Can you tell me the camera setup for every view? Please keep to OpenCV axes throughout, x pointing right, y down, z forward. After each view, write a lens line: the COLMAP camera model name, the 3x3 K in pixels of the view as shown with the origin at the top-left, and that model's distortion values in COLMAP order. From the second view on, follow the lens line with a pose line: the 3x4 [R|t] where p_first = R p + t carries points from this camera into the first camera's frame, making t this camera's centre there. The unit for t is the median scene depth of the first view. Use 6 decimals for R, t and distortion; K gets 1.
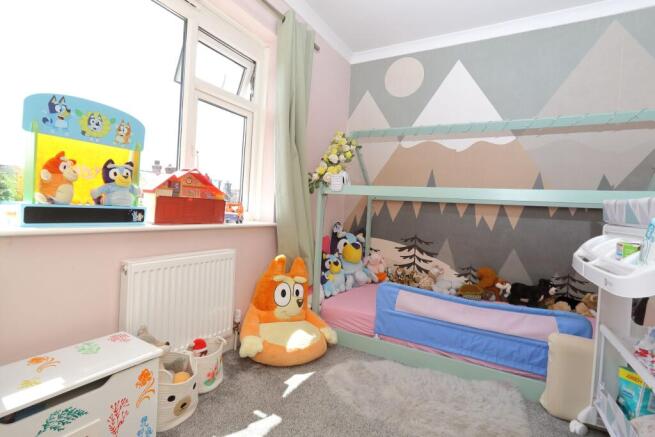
lens RADIAL K [[315.3, 0, 328.6], [0, 315.3, 214.9], [0, 0, 1]] dist [0.000795, 0.000234]
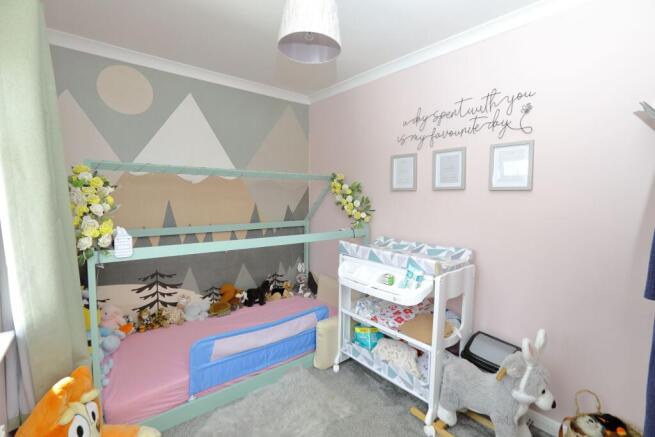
lens RADIAL K [[297.3, 0, 328.0], [0, 297.3, 219.2], [0, 0, 1]] dist [-0.027862, 0.002400]
pose [[0.360717, -0.119054, 0.925046, -0.350028], [0.028836, 0.992769, 0.116525, -0.186469], [-0.932230, -0.015358, 0.361541, 0.236664]]
